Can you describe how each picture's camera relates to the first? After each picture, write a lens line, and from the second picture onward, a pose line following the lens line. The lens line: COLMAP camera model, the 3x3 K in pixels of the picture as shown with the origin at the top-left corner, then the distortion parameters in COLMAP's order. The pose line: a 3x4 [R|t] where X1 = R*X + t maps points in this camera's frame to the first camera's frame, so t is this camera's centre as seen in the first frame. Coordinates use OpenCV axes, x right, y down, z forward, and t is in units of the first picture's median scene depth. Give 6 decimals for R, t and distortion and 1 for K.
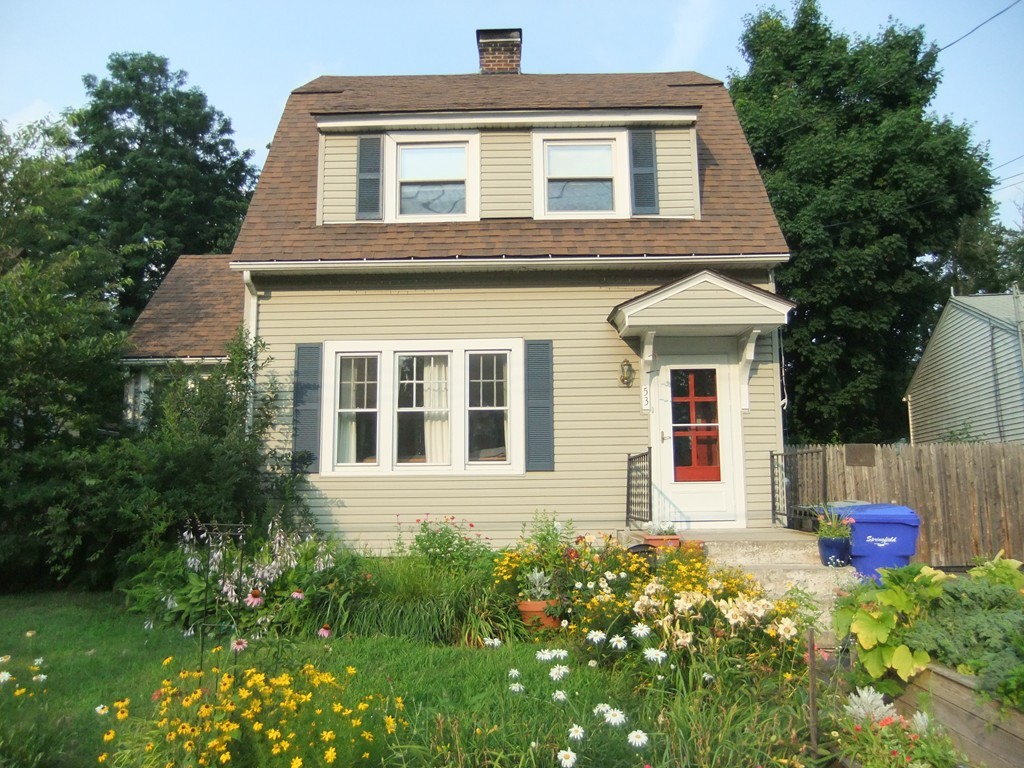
lens RADIAL K [[777.2, 0, 512.0], [0, 777.2, 384.0], [0, 0, 1]] dist [-0.061824, 0.005951]
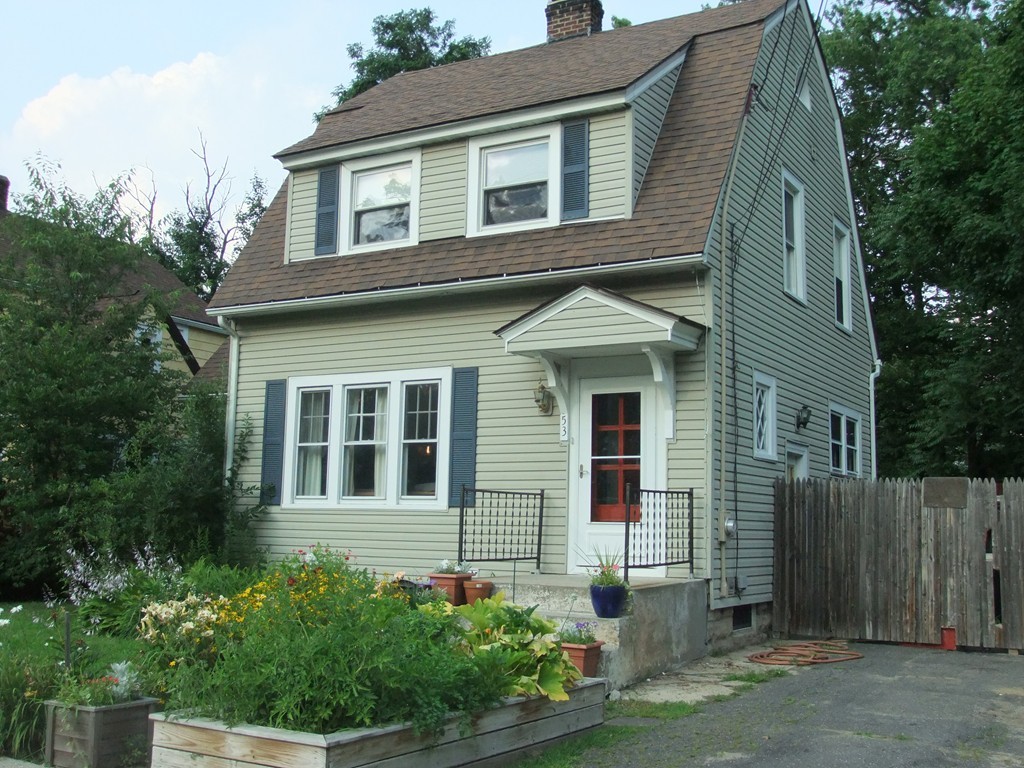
lens RADIAL K [[1132.9, 0, 512.0], [0, 1132.9, 384.0], [0, 0, 1]] dist [-0.095419, 0.013646]
pose [[0.874088, -0.035237, -0.484488, 0.743104], [0.038771, 0.999244, -0.002726, -0.030769], [0.484218, -0.016401, 0.874793, -0.171514]]
